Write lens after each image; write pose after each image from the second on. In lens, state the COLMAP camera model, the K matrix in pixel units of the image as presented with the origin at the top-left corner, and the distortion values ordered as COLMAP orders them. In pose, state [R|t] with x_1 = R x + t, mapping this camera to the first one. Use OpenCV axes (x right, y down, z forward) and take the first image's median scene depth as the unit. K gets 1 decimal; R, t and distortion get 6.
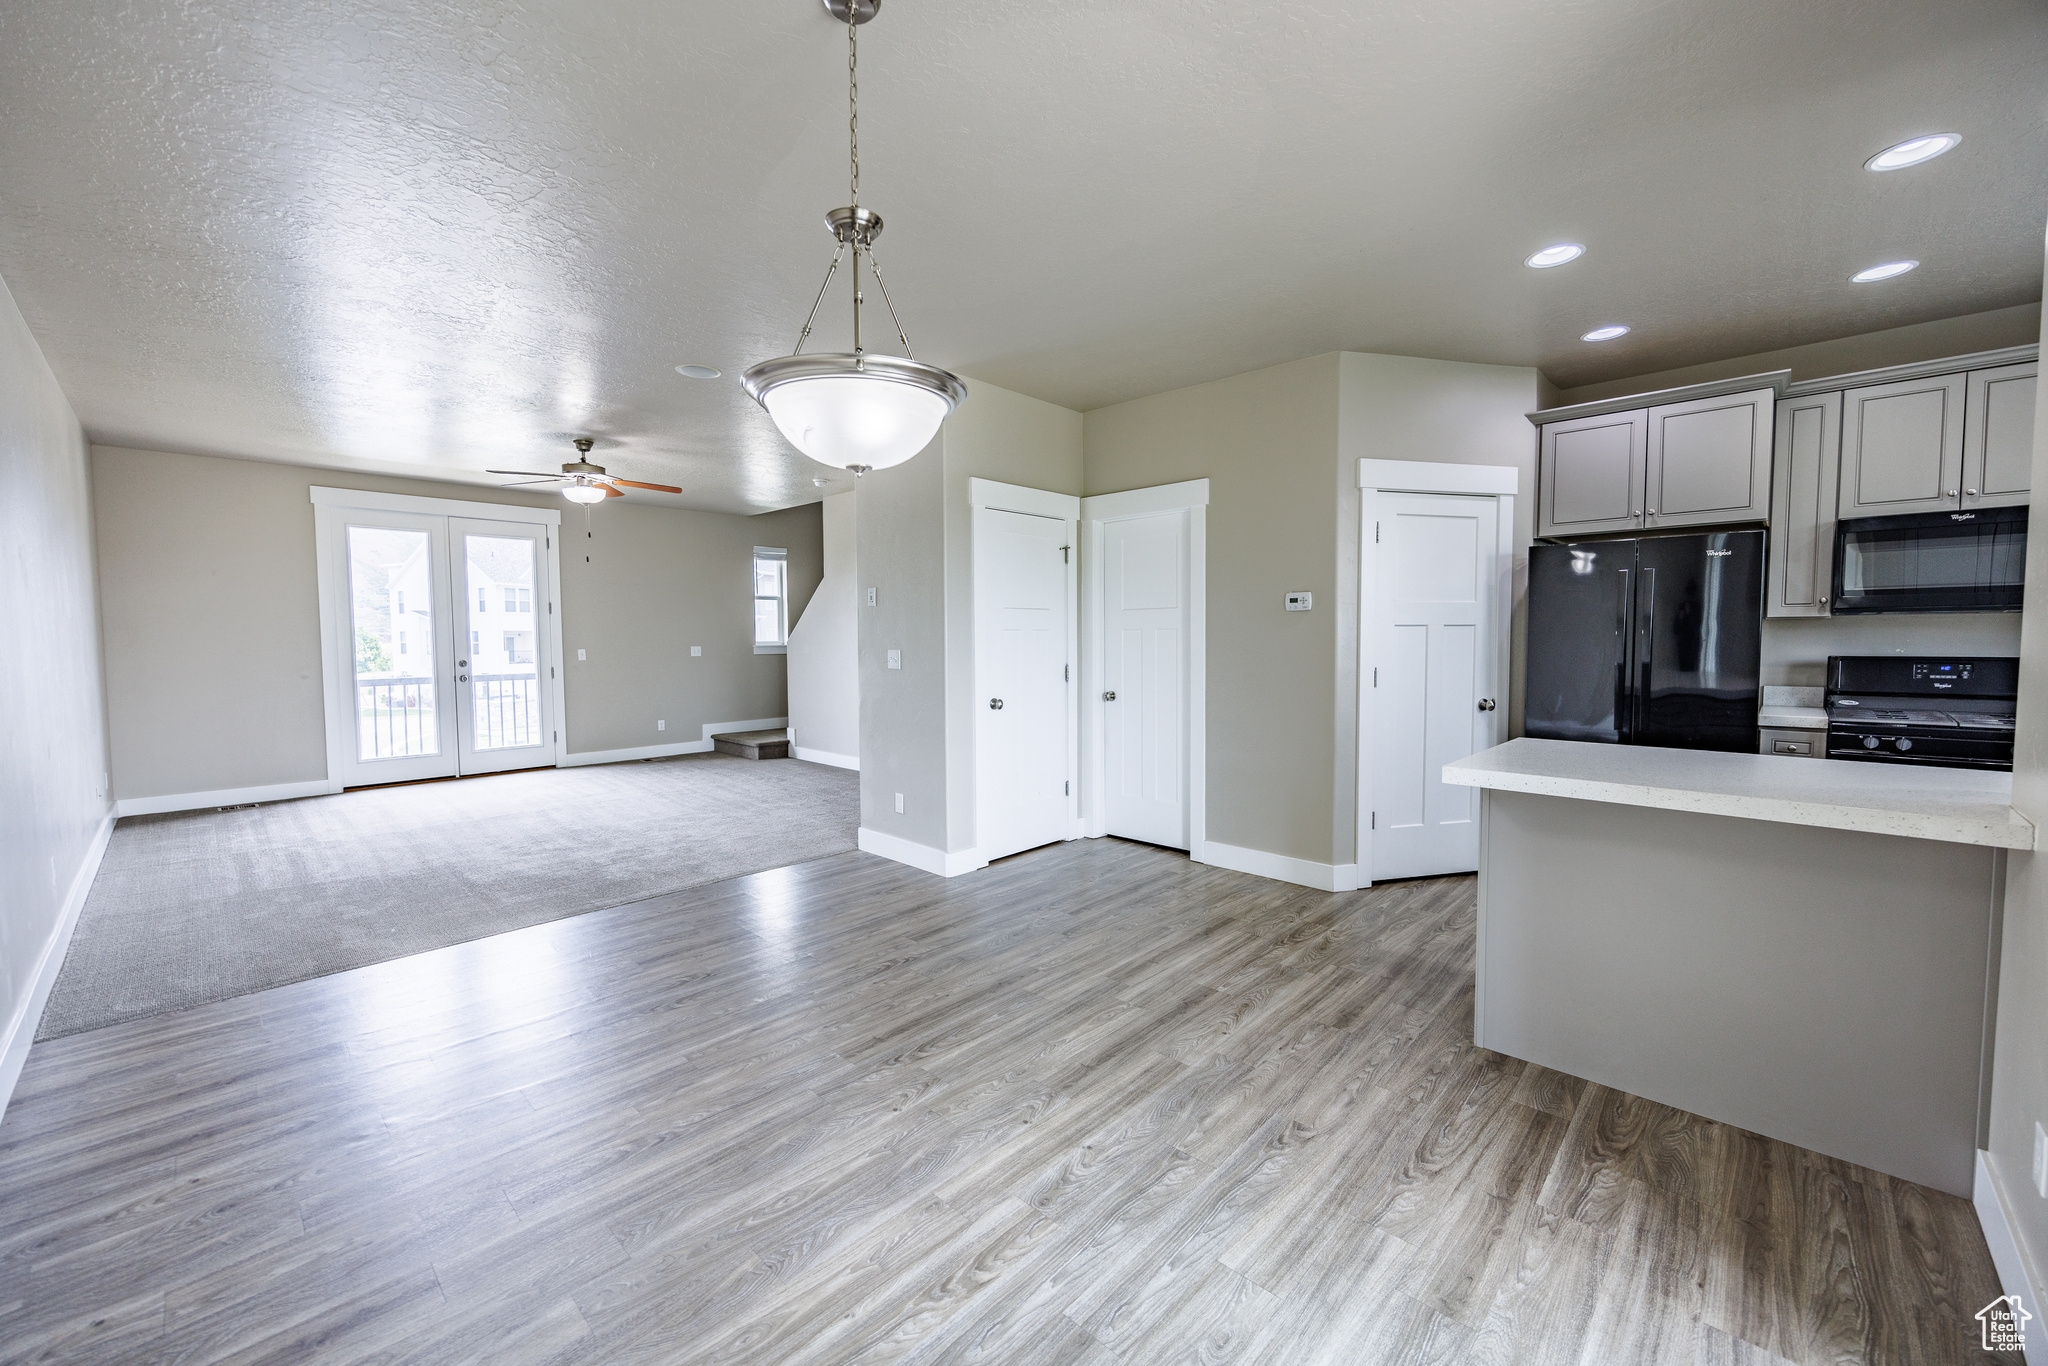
lens RADIAL K [[799.0, 0, 1014.8], [0, 799.0, 683.1], [0, 0, 1]] dist [-0.002129, -0.000180]
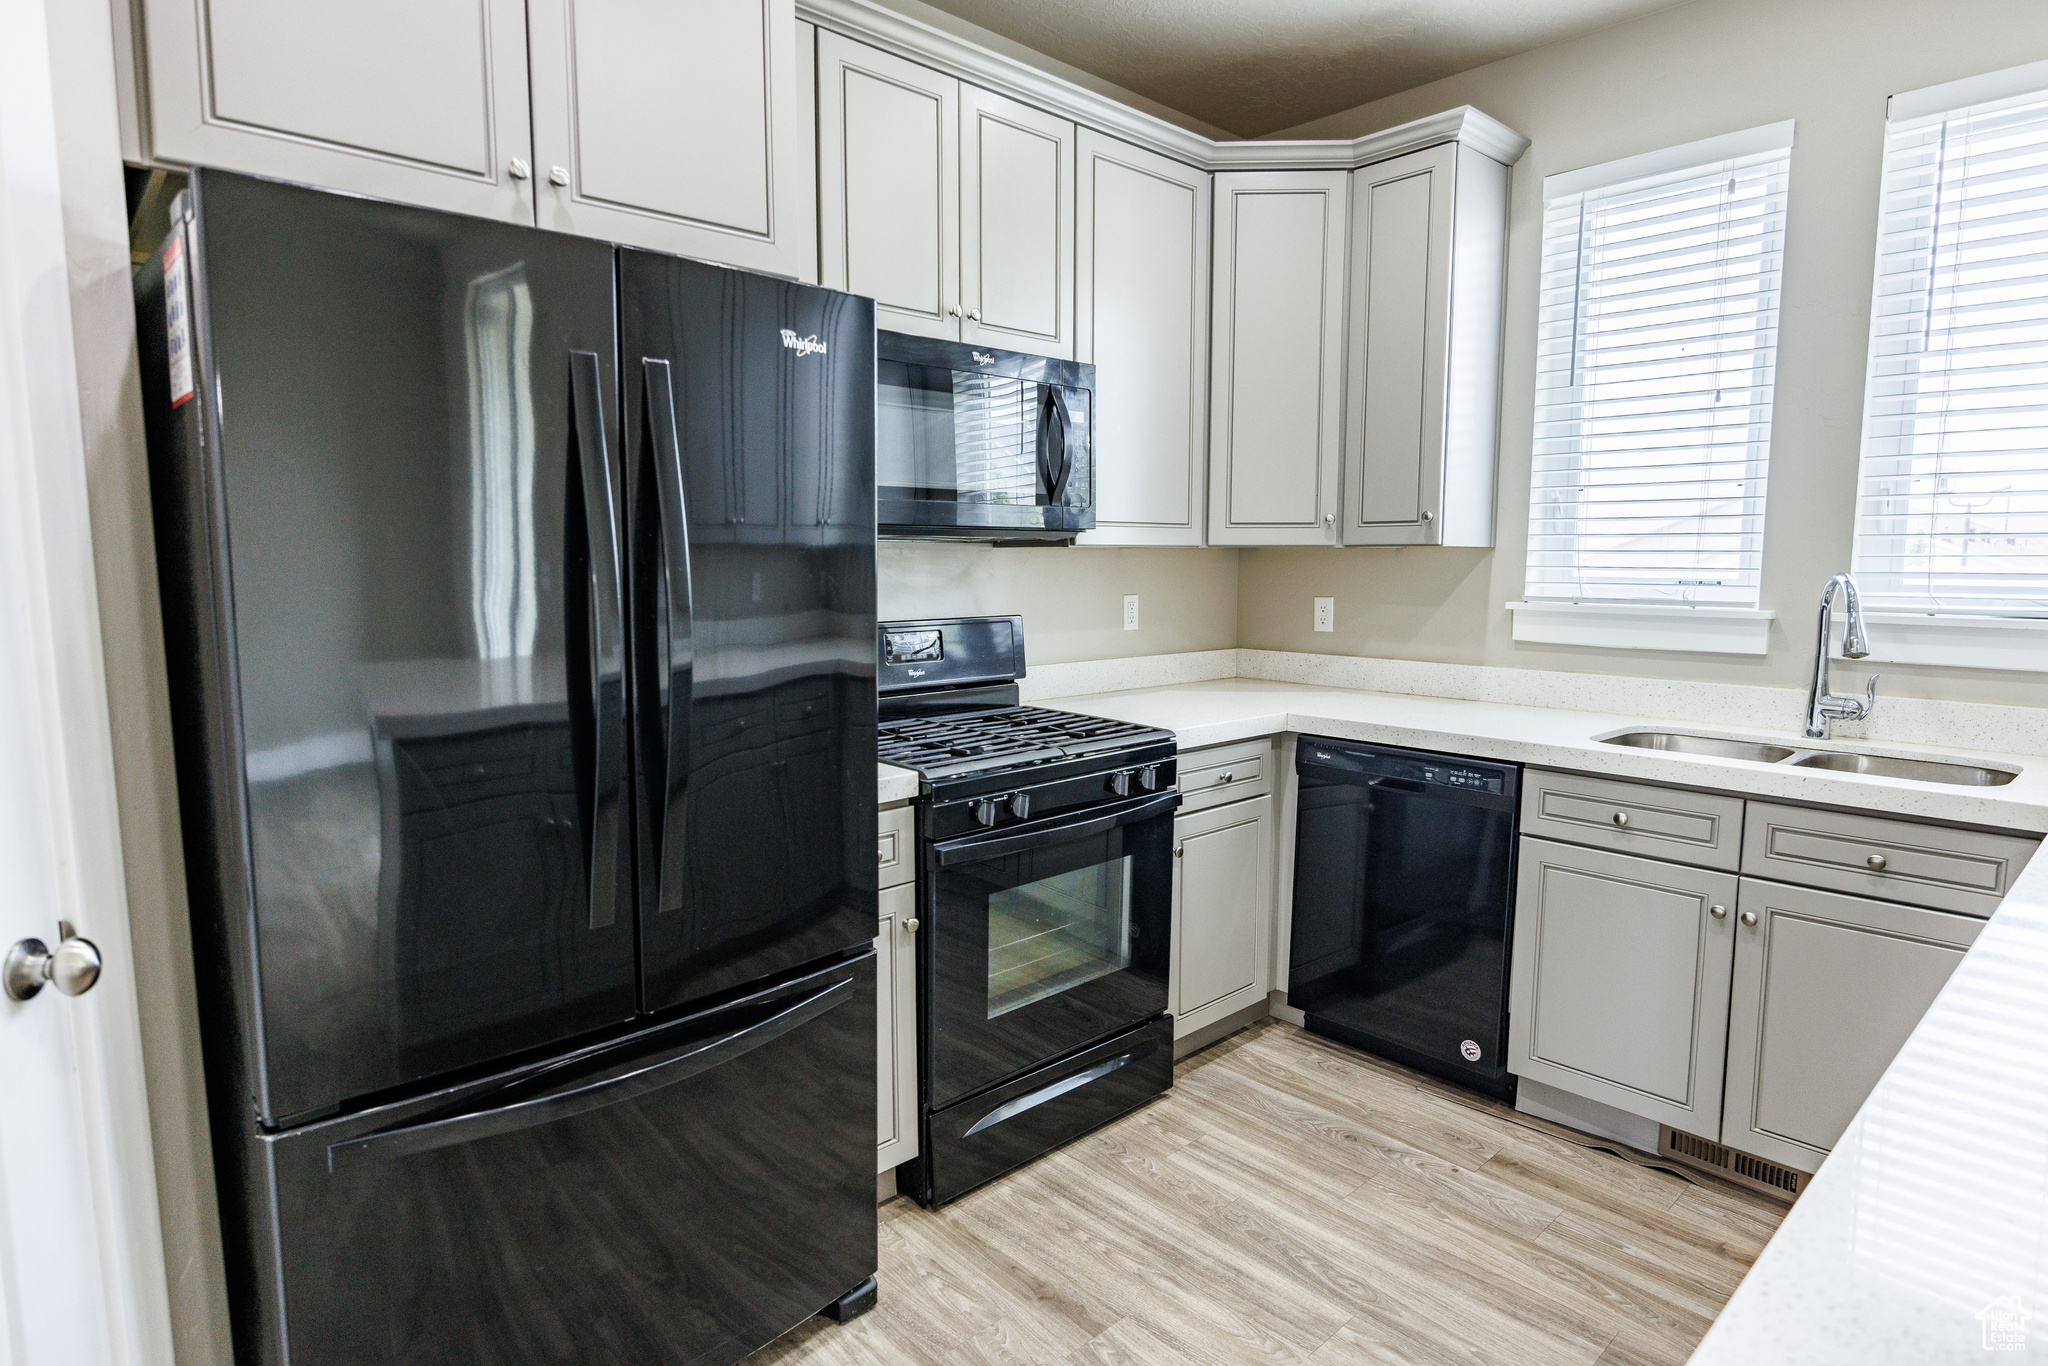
lens RADIAL K [[1107.4, 0, 1032.7], [0, 1107.4, 679.2], [0, 0, 1]] dist [-0.005187, -0.000985]
pose [[0.052783, -0.102762, 0.993305, 0.414514], [0.053740, 0.993542, 0.099931, -0.064932], [-0.997159, 0.048106, 0.057964, 0.884949]]
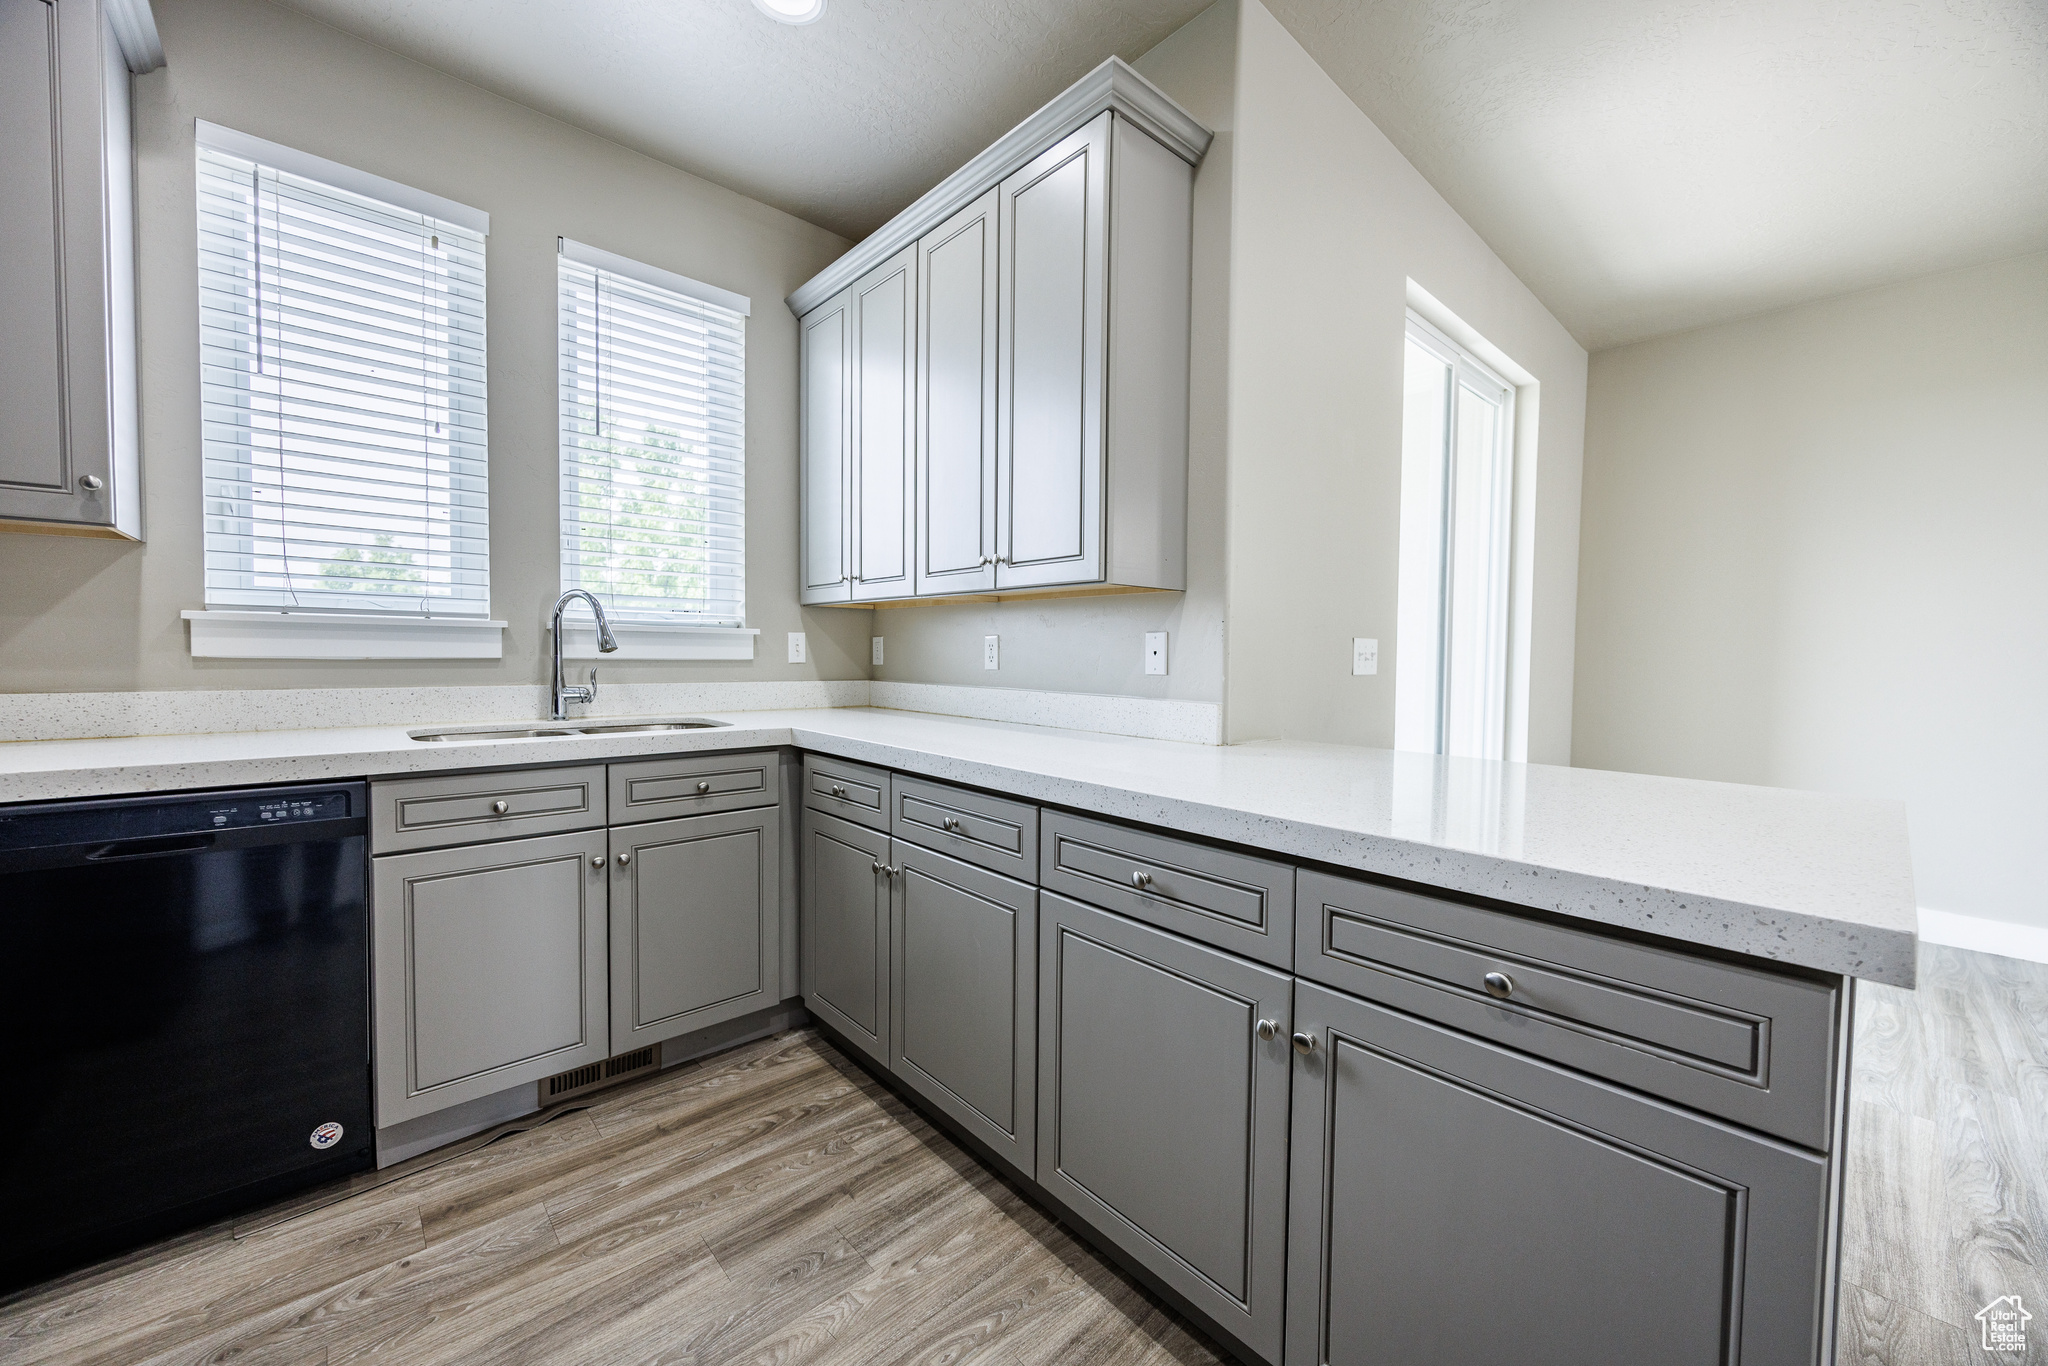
lens RADIAL K [[772.9, 0, 1027.4], [0, 772.9, 679.4], [0, 0, 1]] dist [-0.003118, -0.000608]
pose [[-0.997947, -0.008325, 0.063506, 0.731437], [-0.002561, 0.995911, 0.090300, -0.019074], [-0.063998, 0.089952, -0.993888, 1.025875]]
